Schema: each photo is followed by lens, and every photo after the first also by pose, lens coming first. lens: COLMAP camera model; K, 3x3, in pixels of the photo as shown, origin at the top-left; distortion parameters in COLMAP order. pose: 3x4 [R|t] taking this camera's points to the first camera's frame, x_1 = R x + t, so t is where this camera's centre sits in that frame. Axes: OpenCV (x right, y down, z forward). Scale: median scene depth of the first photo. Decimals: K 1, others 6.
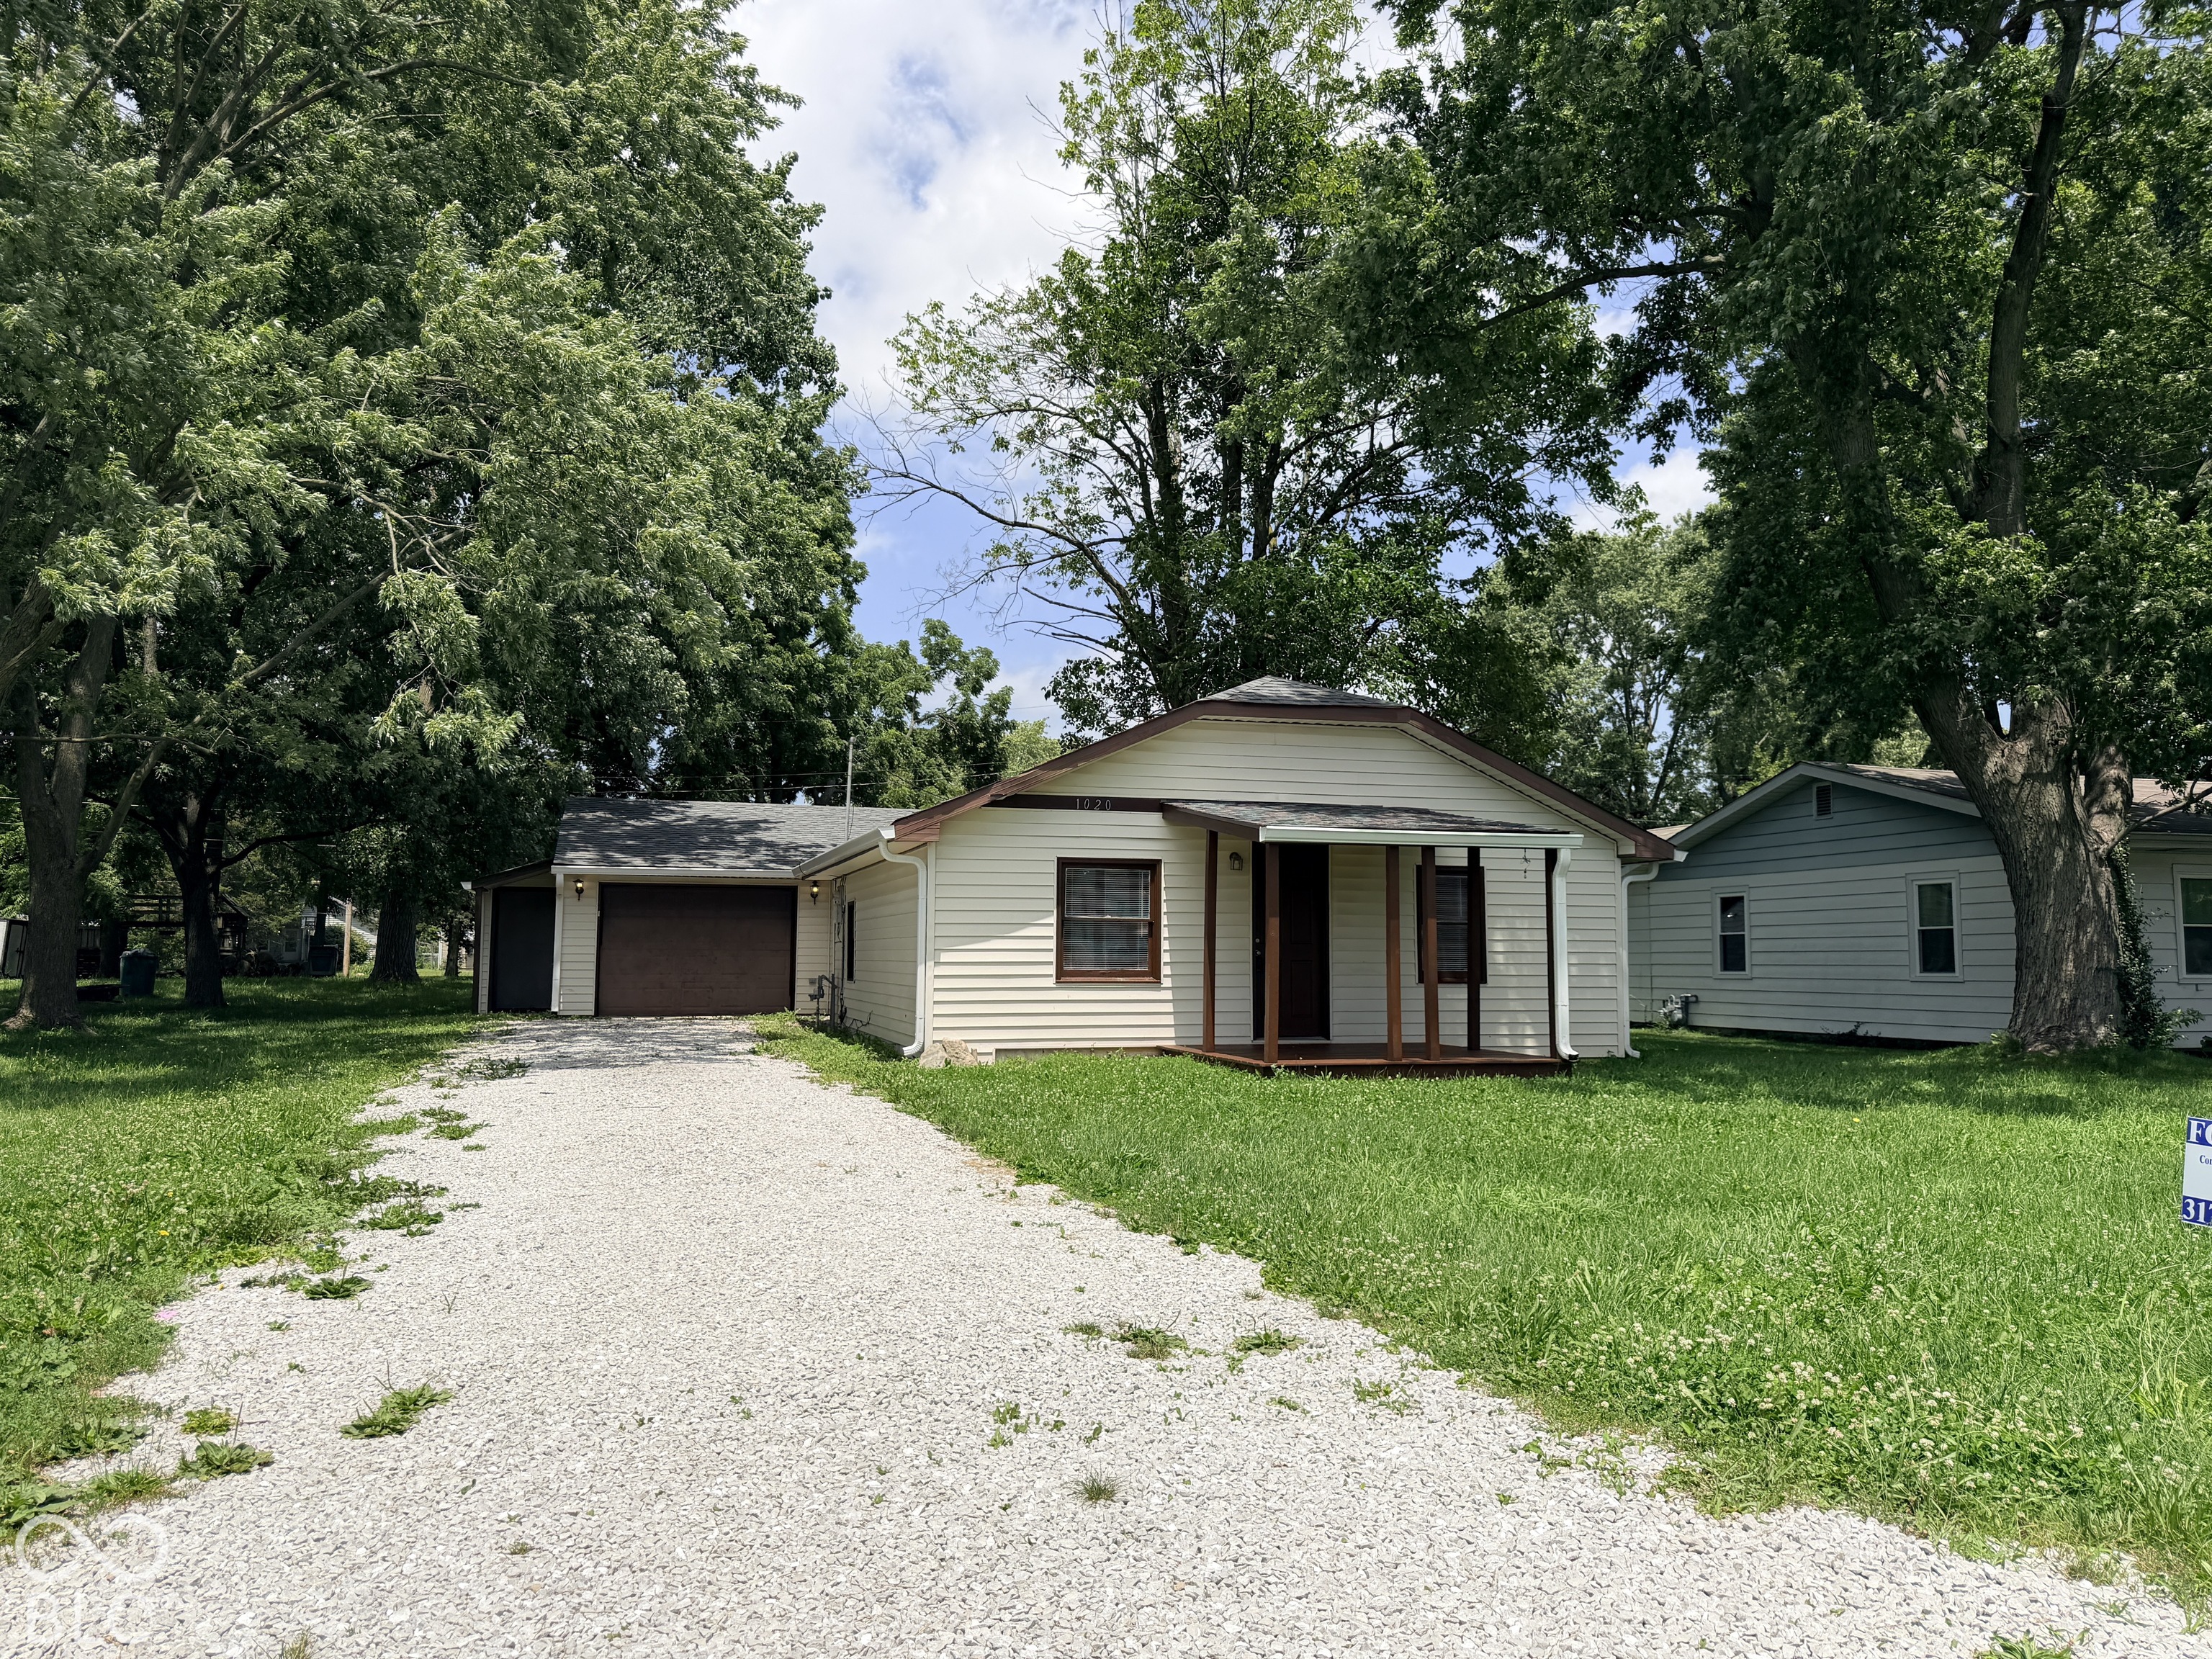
lens RADIAL K [[1541.4, 0, 1100.5], [0, 1541.4, 830.0], [0, 0, 1]] dist [-0.000460, -0.000329]
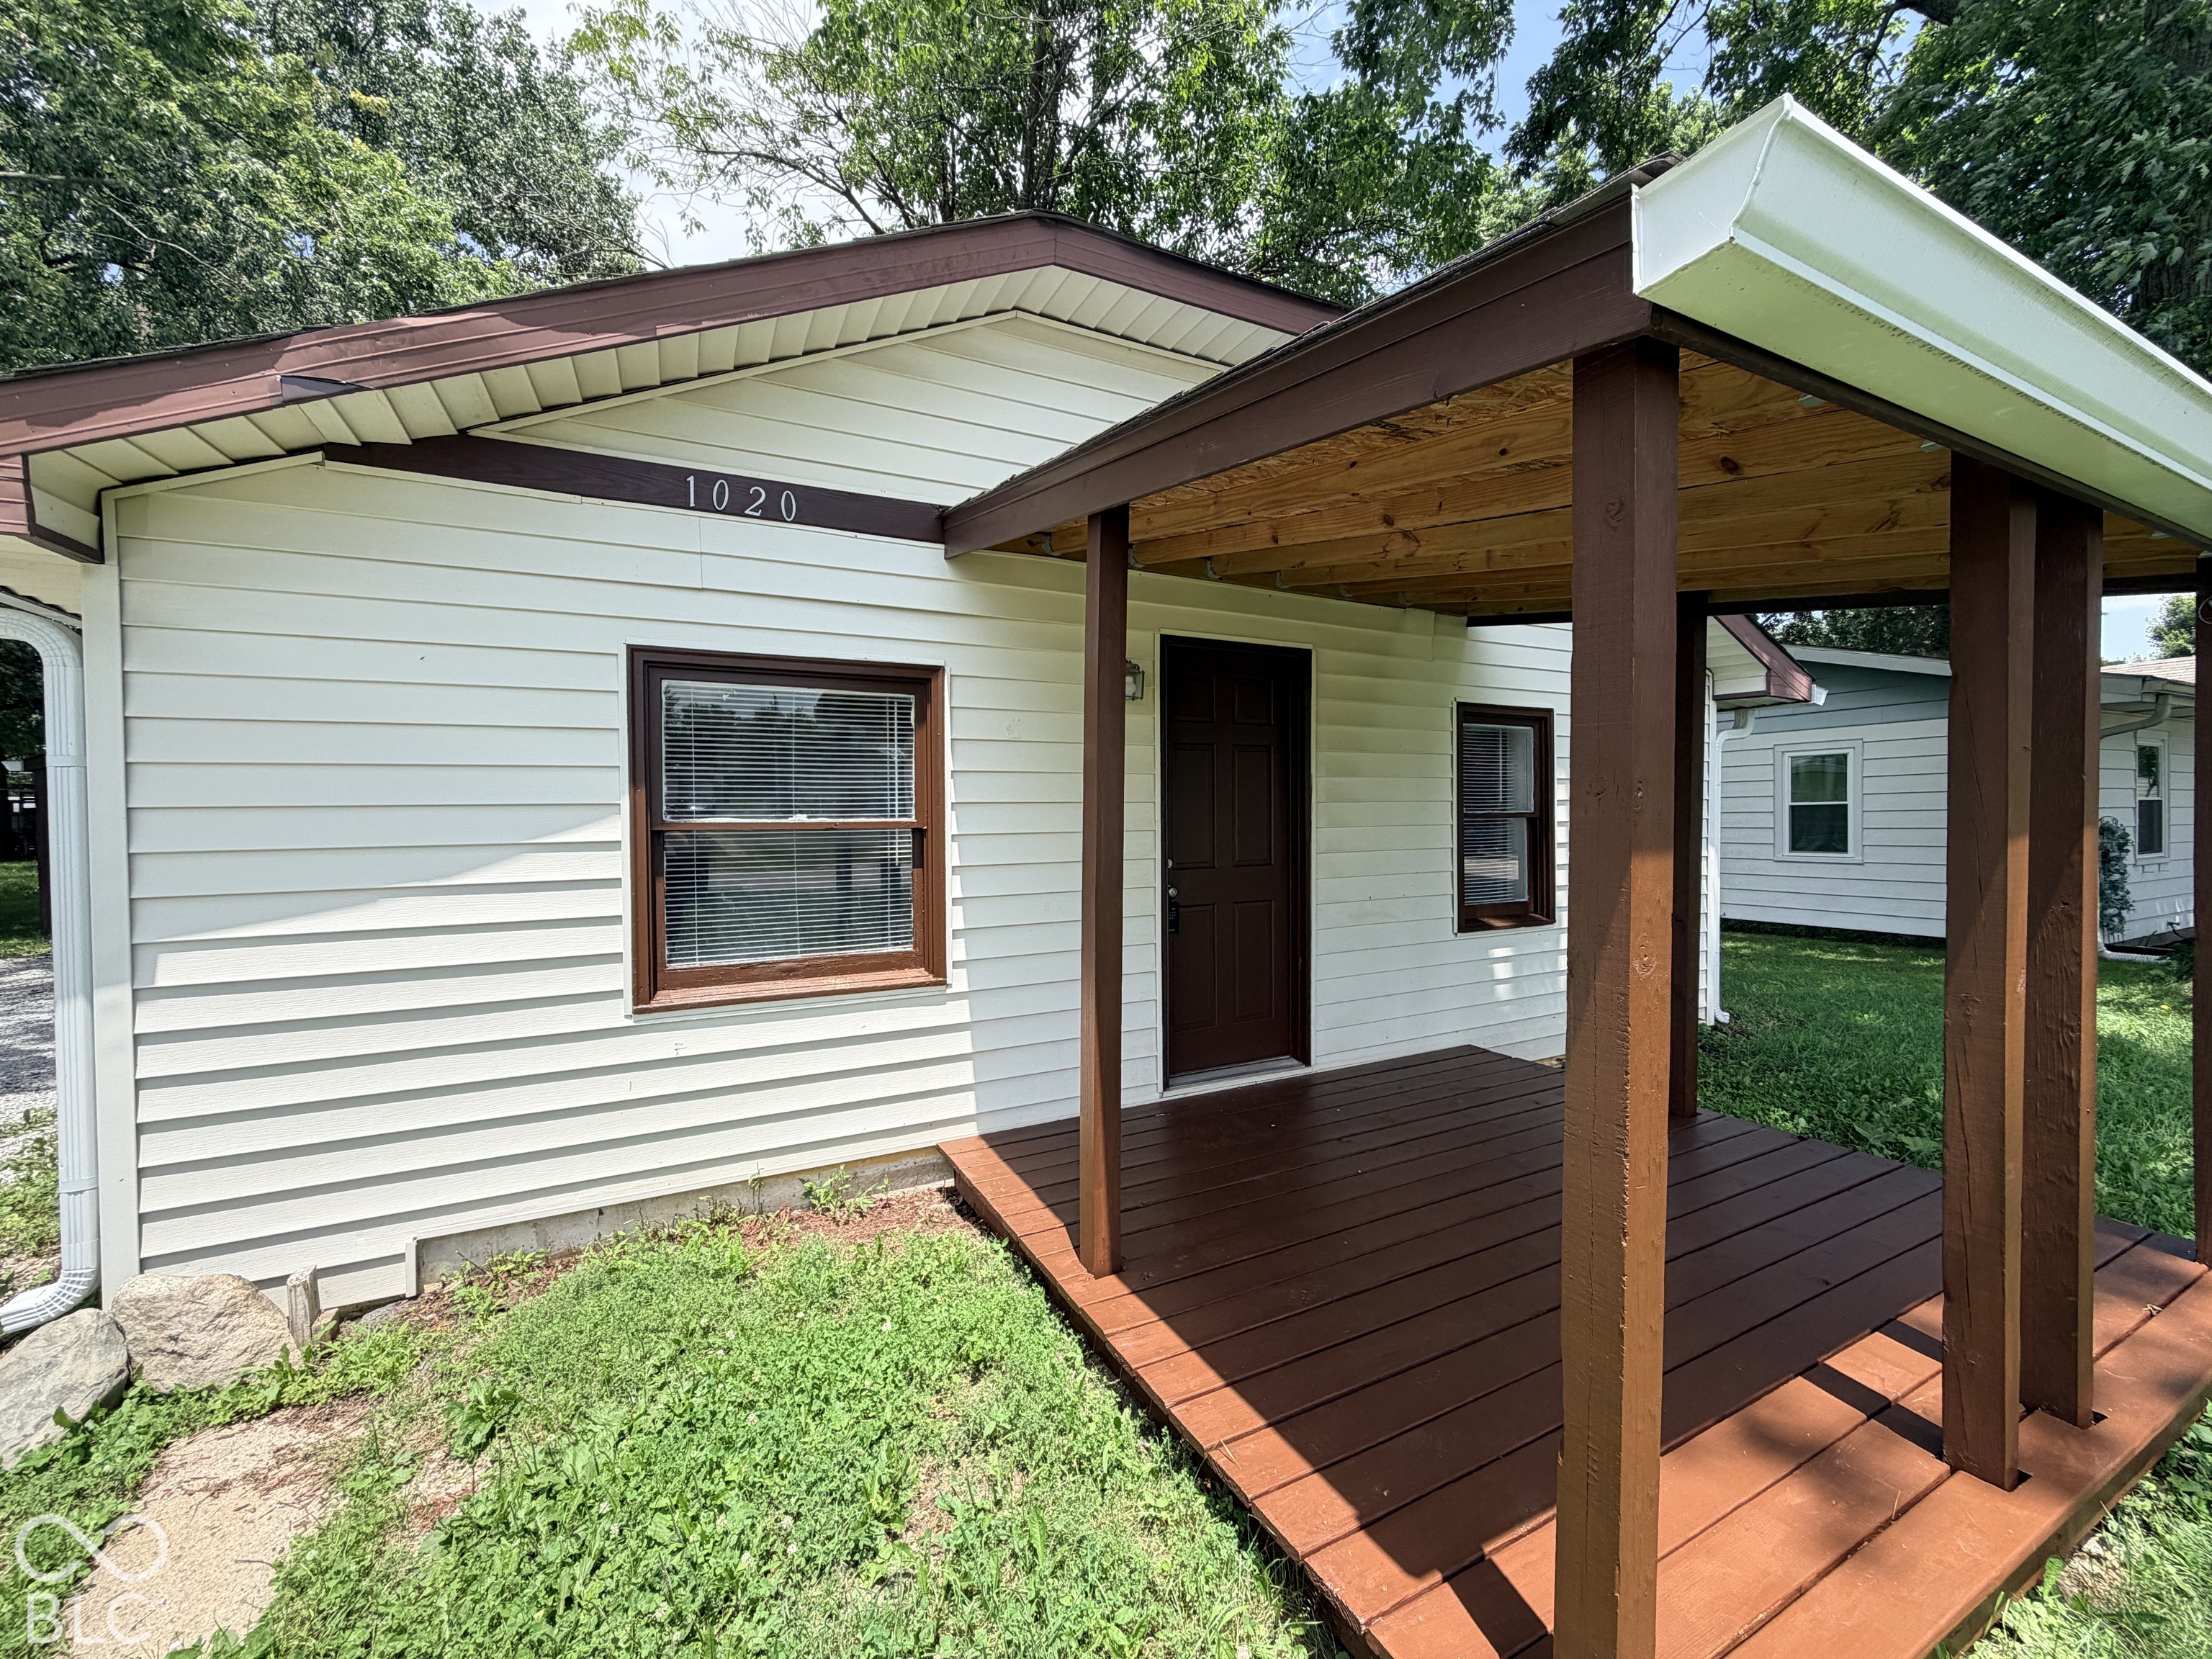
lens RADIAL K [[887.1, 0, 1093.2], [0, 887.1, 829.9], [0, 0, 1]] dist [0.001398, 0.000714]
pose [[0.986564, -0.015500, 0.162640, 0.040381], [-0.000967, 0.994918, 0.100683, 0.037725], [-0.163374, -0.099487, 0.981535, 0.779043]]
